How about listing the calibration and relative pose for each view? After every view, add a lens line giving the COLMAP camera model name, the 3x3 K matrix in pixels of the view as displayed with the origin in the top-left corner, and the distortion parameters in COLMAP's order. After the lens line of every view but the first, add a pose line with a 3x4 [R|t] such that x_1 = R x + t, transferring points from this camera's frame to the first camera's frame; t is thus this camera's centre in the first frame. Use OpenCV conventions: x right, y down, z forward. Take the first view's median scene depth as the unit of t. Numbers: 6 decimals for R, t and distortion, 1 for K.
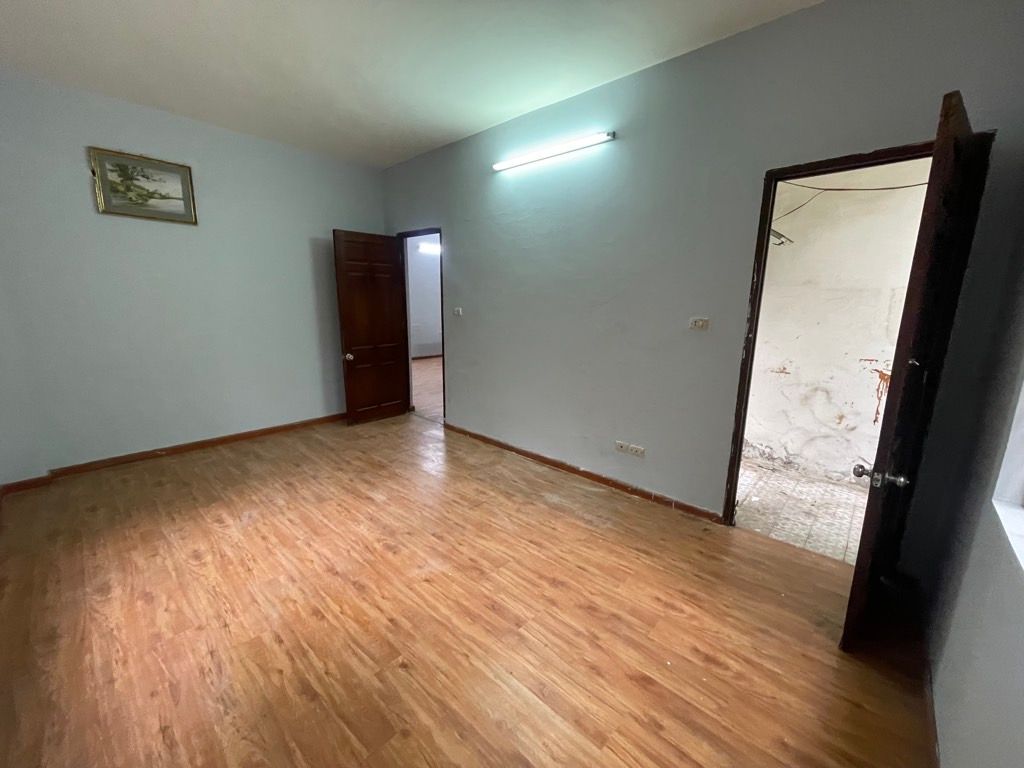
lens RADIAL K [[413.9, 0, 510.0], [0, 413.9, 388.2], [0, 0, 1]] dist [0.004075, -0.000056]
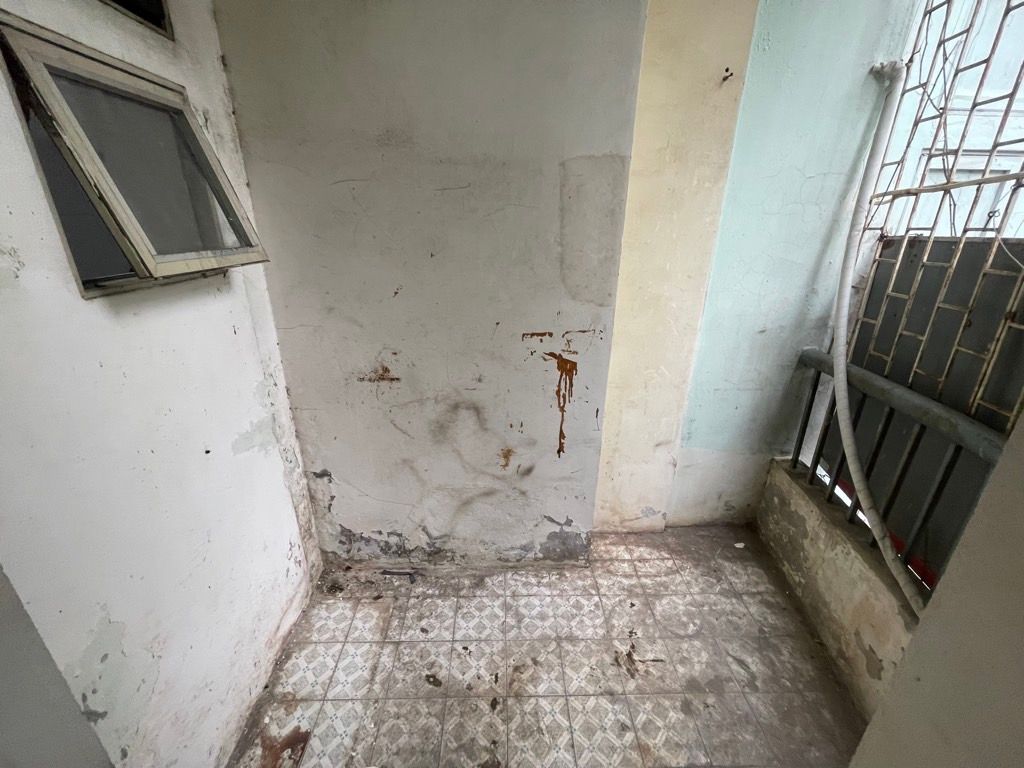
lens RADIAL K [[413.9, 0, 514.1], [0, 413.9, 382.4], [0, 0, 1]] dist [0.004075, -0.000056]
pose [[0.713961, -0.248618, 0.654560, 0.500654], [0.134950, 0.966171, 0.219778, -0.111376], [-0.687058, -0.068581, 0.723359, 0.640466]]
